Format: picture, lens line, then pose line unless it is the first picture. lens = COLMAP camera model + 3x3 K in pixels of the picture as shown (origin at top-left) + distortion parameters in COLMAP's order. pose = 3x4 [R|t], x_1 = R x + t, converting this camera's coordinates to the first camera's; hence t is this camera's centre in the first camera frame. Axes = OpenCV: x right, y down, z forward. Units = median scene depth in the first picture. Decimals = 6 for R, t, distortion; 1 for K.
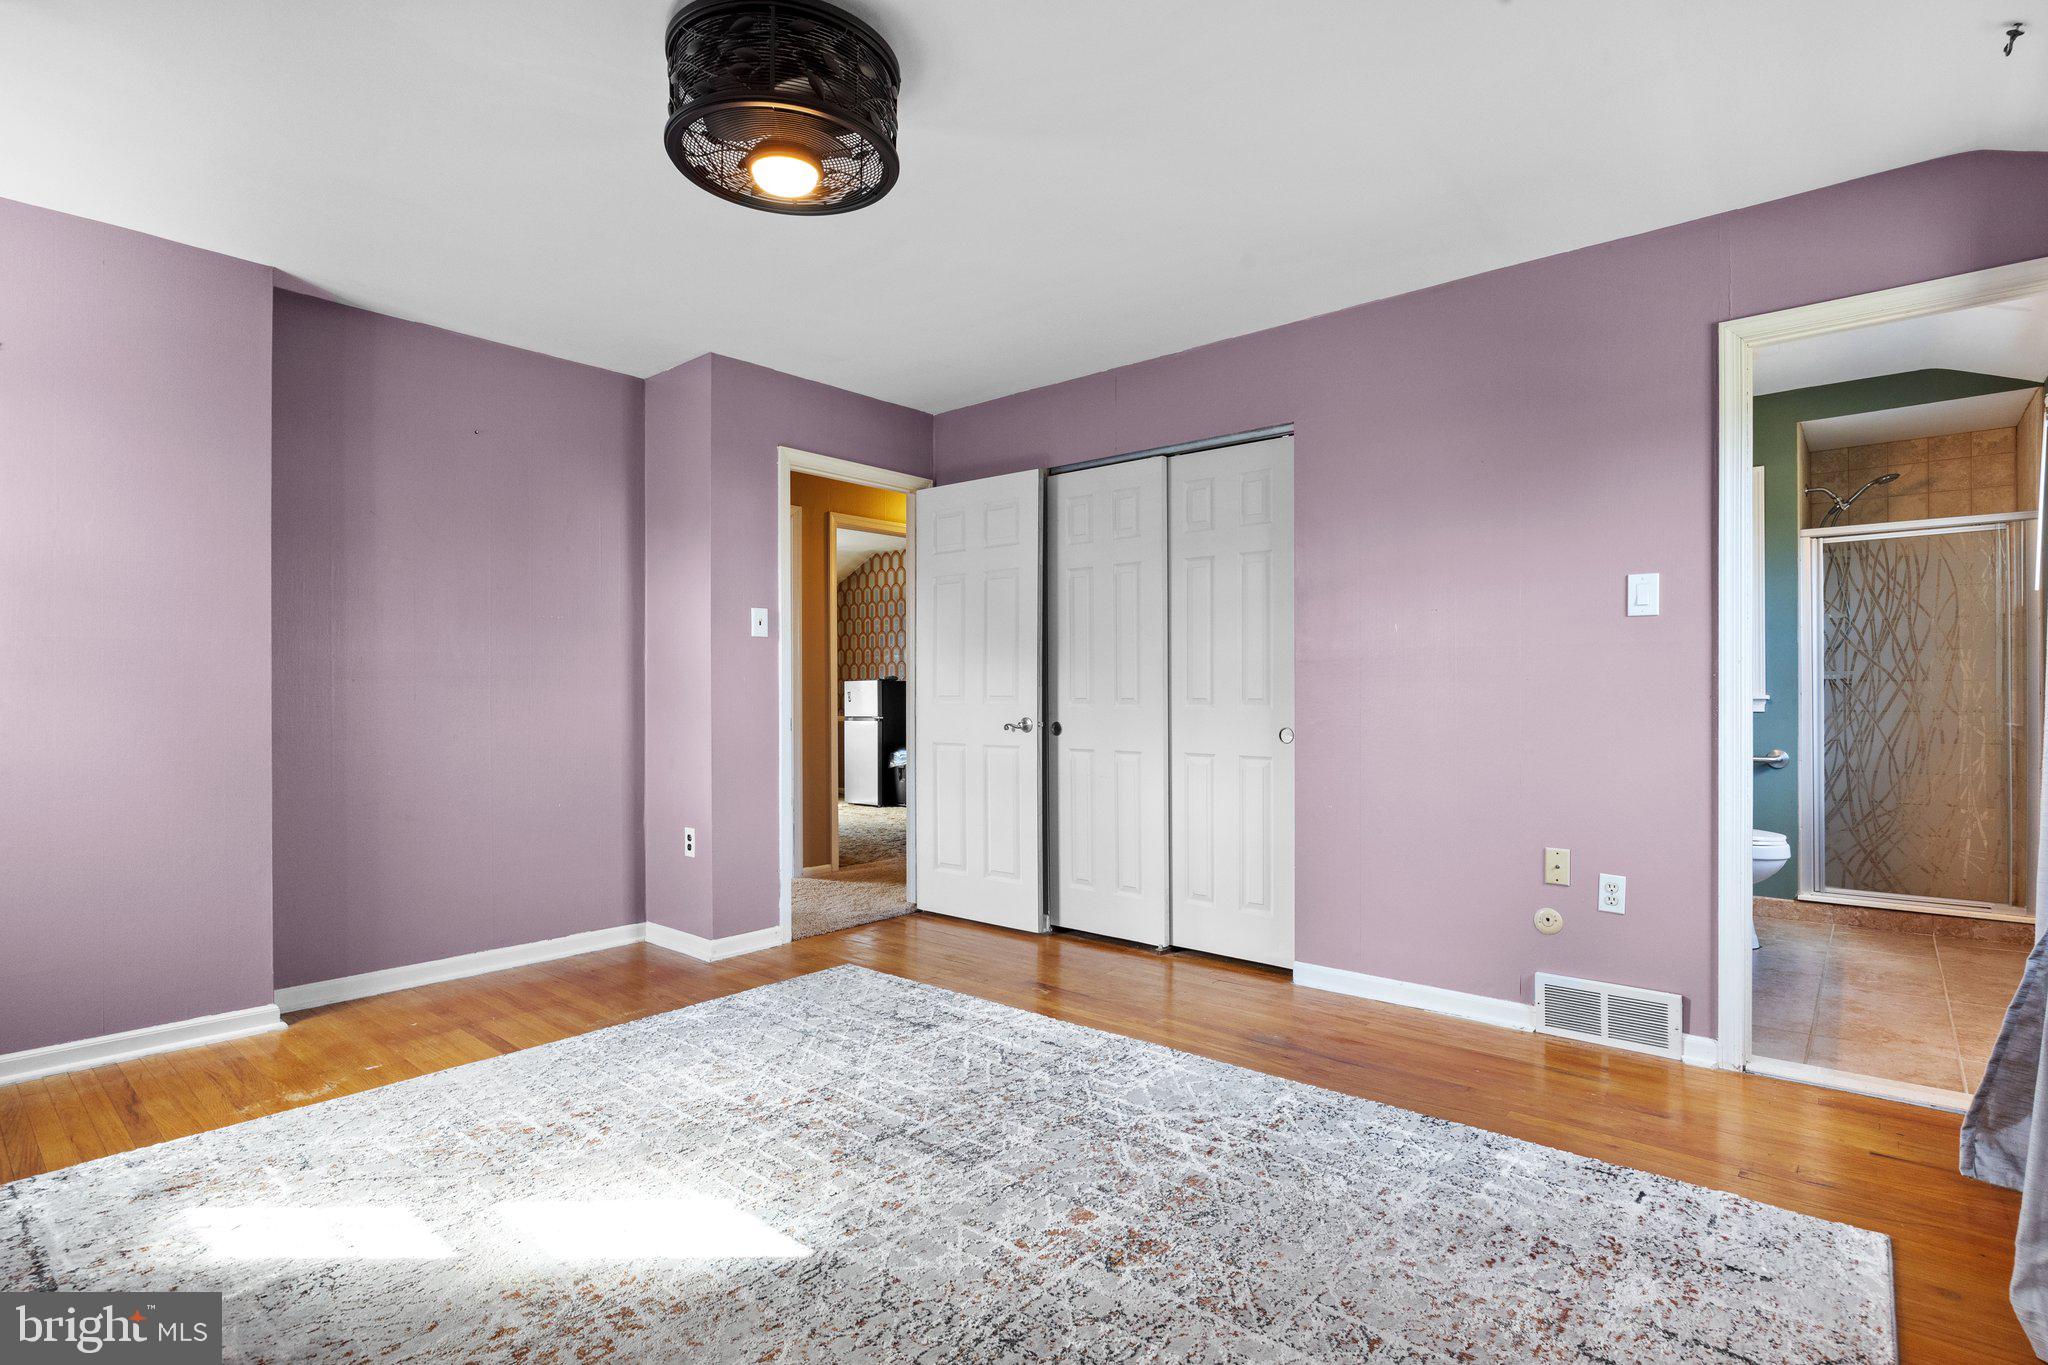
lens RADIAL K [[1028.7, 0, 1015.2], [0, 1028.7, 687.9], [0, 0, 1]] dist [0.003800, -0.000042]
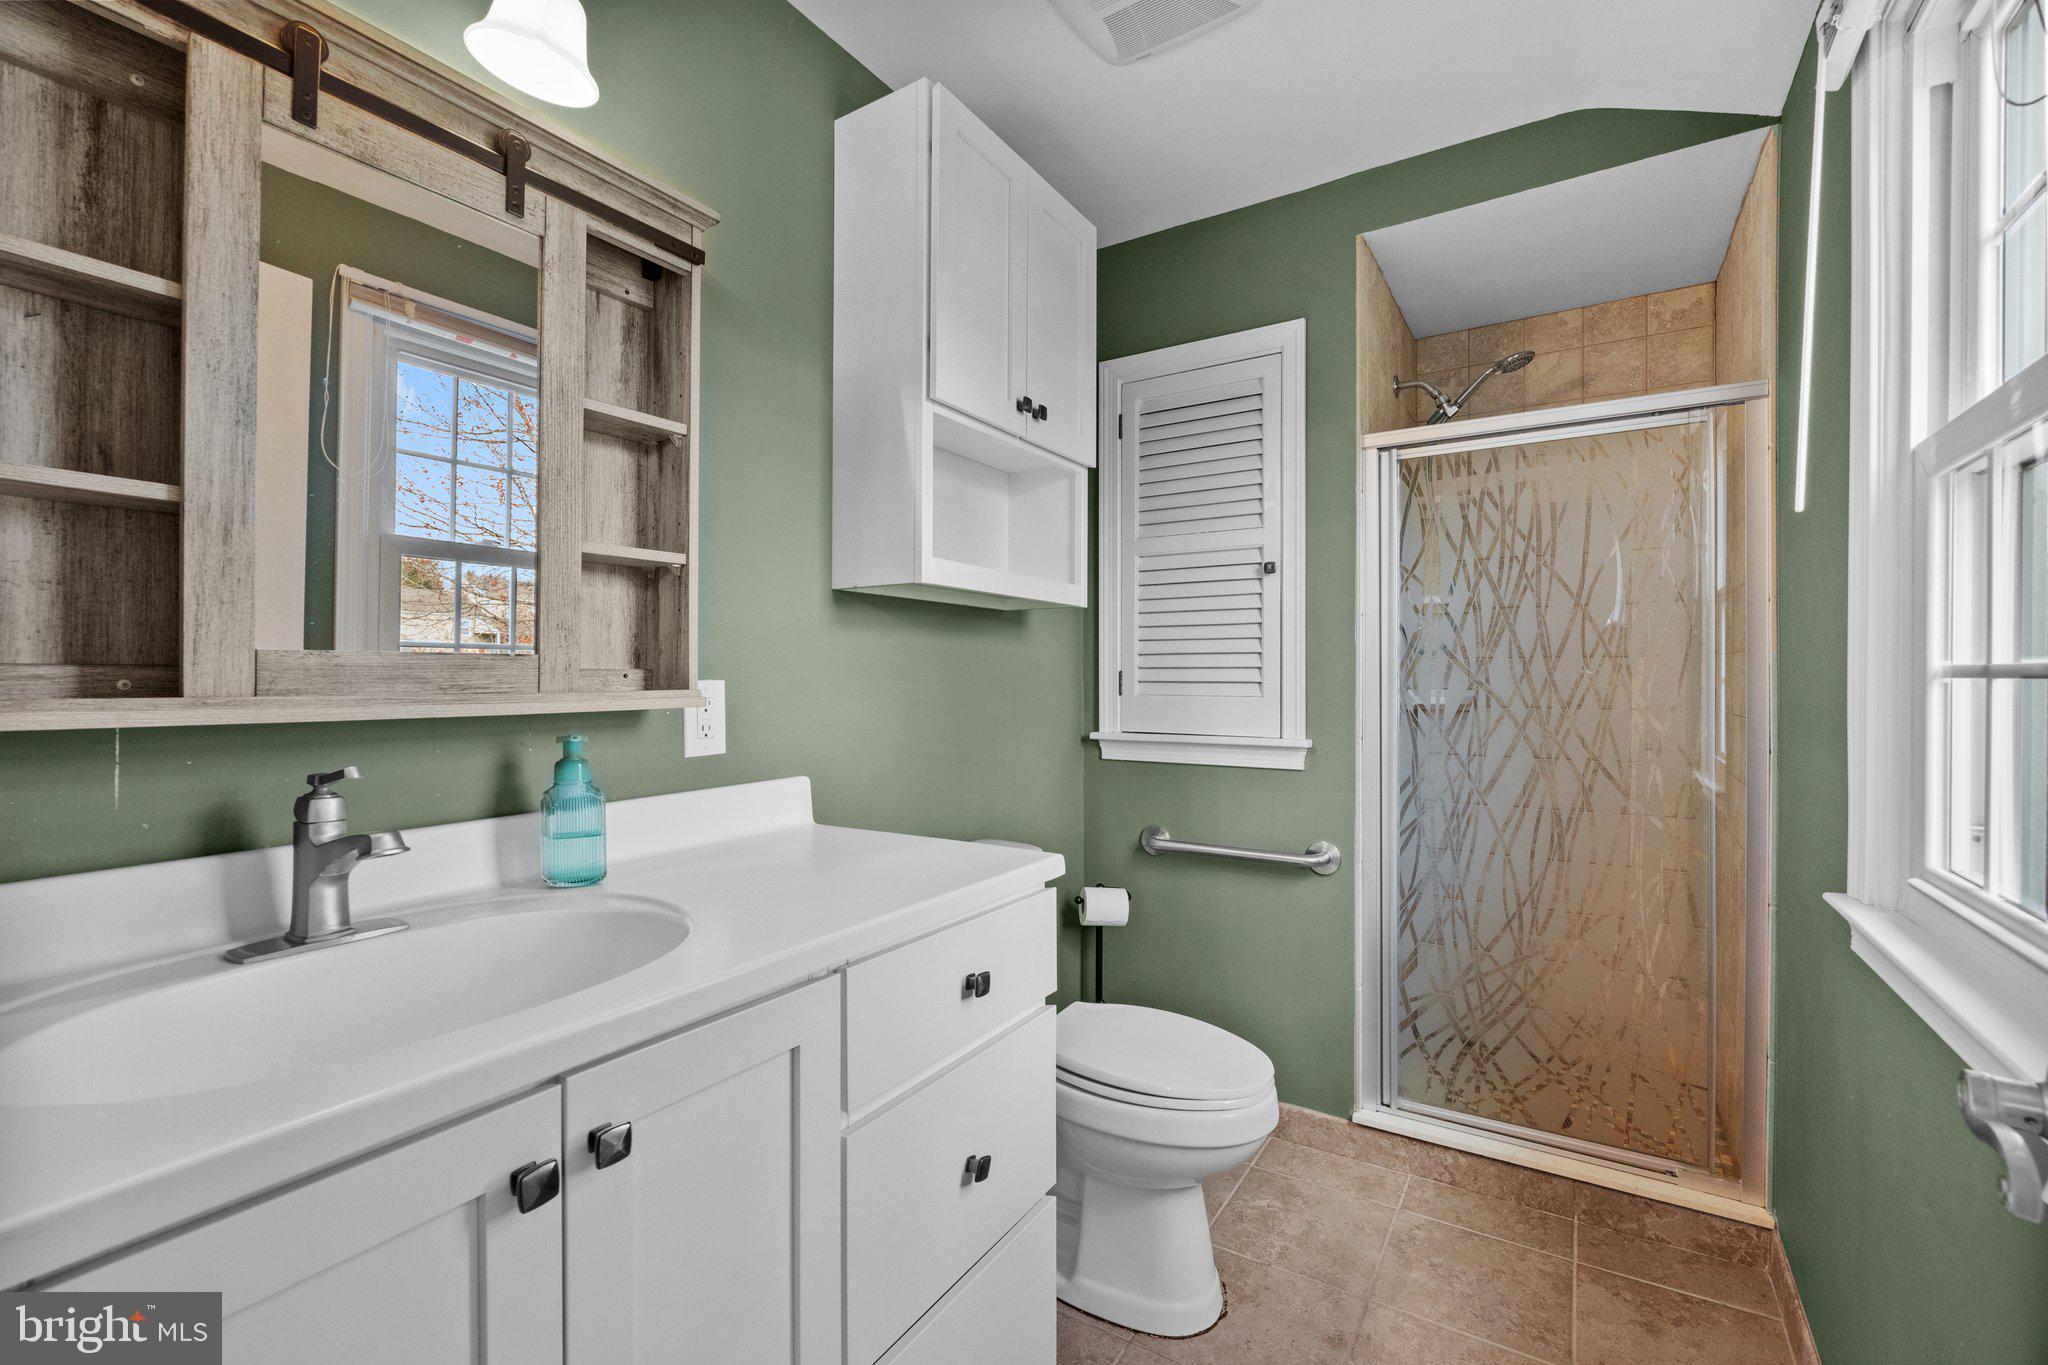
lens RADIAL K [[862.8, 0, 1035.3], [0, 862.8, 675.6], [0, 0, 1]] dist [0.001581, 0.000397]
pose [[0.991836, 0.005295, 0.127410, 0.544377], [-0.005174, 0.999986, -0.001282, -0.026100], [-0.127415, 0.000612, 0.991849, 0.583259]]
